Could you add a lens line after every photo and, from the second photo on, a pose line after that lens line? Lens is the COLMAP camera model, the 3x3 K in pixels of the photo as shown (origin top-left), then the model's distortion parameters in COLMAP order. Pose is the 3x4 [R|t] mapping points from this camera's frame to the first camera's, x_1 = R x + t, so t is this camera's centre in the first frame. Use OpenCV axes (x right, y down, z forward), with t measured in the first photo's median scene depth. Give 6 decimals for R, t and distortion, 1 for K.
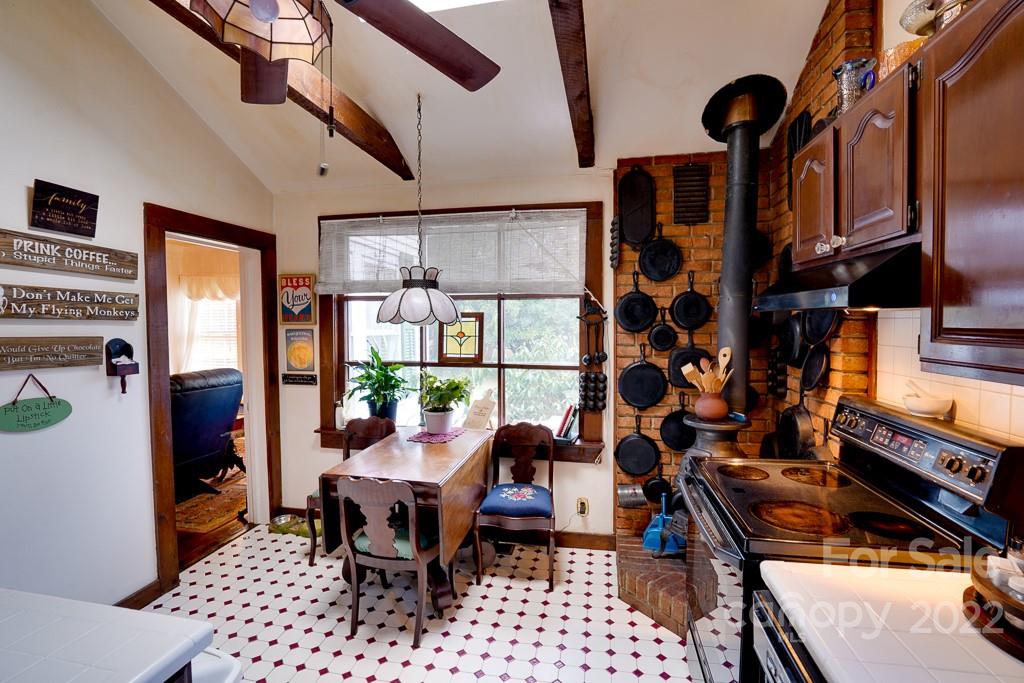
lens RADIAL K [[481.1, 0, 507.7], [0, 481.1, 343.6], [0, 0, 1]] dist [-0.045329, 0.016209]
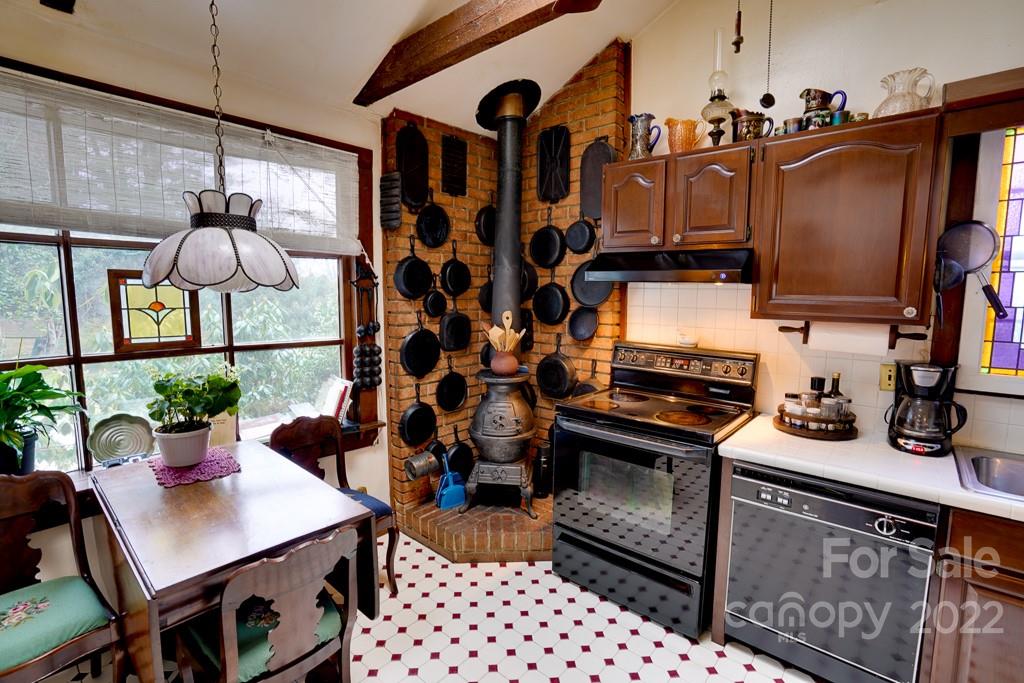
lens RADIAL K [[481.1, 0, 515.9], [0, 481.1, 341.9], [0, 0, 1]] dist [-0.045329, 0.016209]
pose [[0.499913, -0.085466, 0.861849, -0.456993], [0.026722, 0.996167, 0.083286, -0.012380], [-0.865664, -0.018605, 0.500280, 0.329520]]
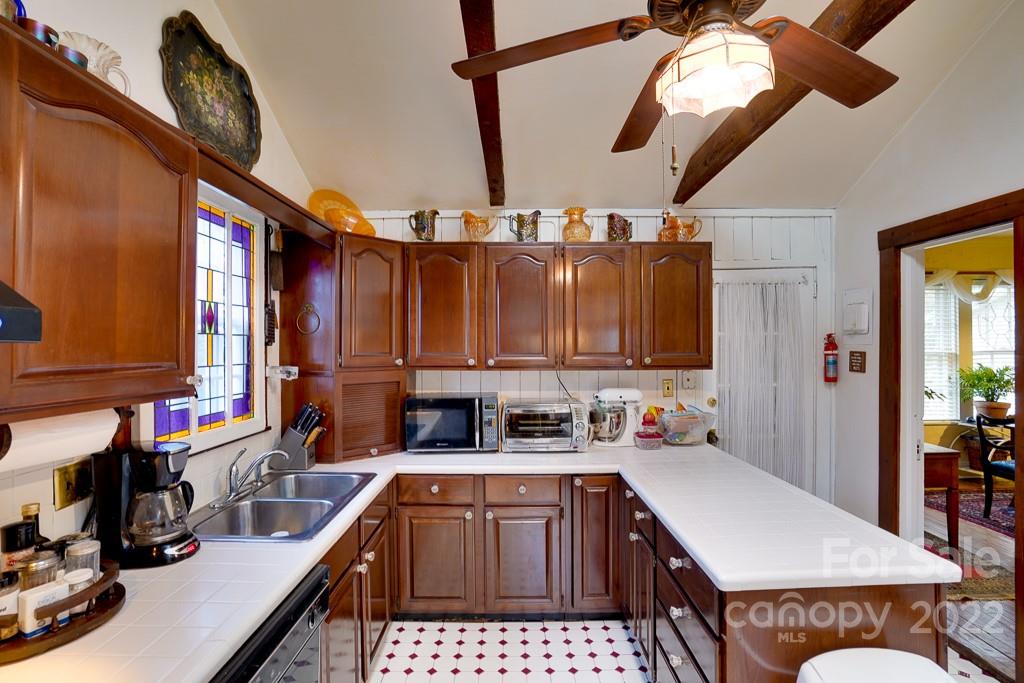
lens RADIAL K [[481.1, 0, 503.5], [0, 481.1, 341.8], [0, 0, 1]] dist [-0.045329, 0.016209]
pose [[-0.981514, 0.011428, -0.191048, 0.076786], [0.006114, 0.999578, 0.028384, -0.036960], [0.191292, 0.026692, -0.981170, 0.710113]]
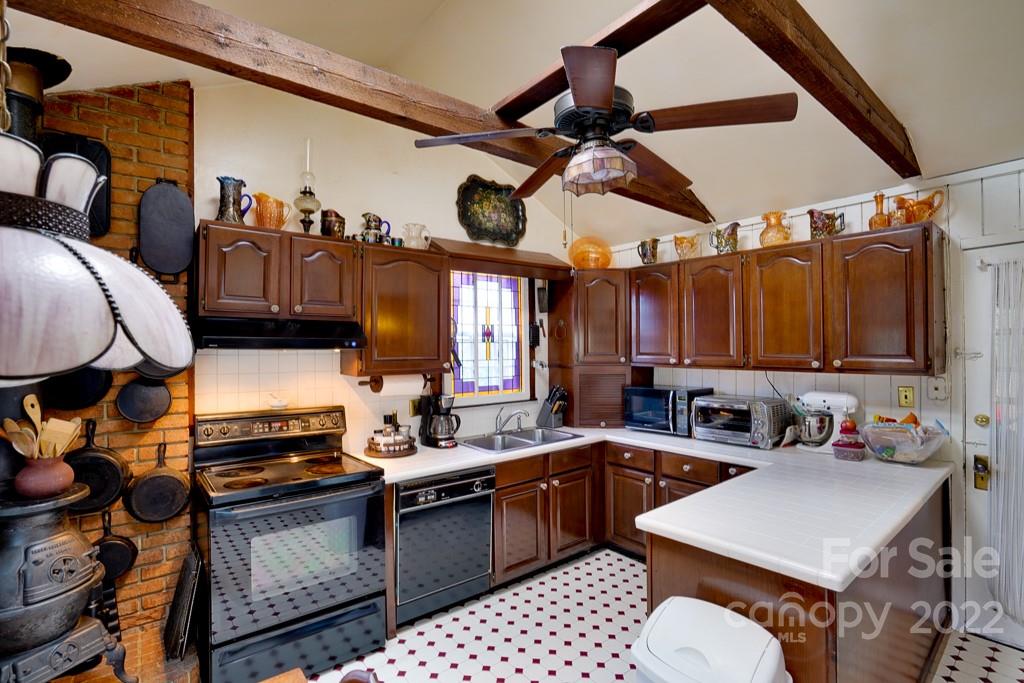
lens RADIAL K [[481.1, 0, 504.8], [0, 481.1, 344.6], [0, 0, 1]] dist [-0.045329, 0.016209]
pose [[-0.762184, 0.019150, 0.647077, -0.472080], [0.038610, 0.999128, 0.015909, -0.043357], [-0.646208, 0.037109, -0.762259, 0.895633]]
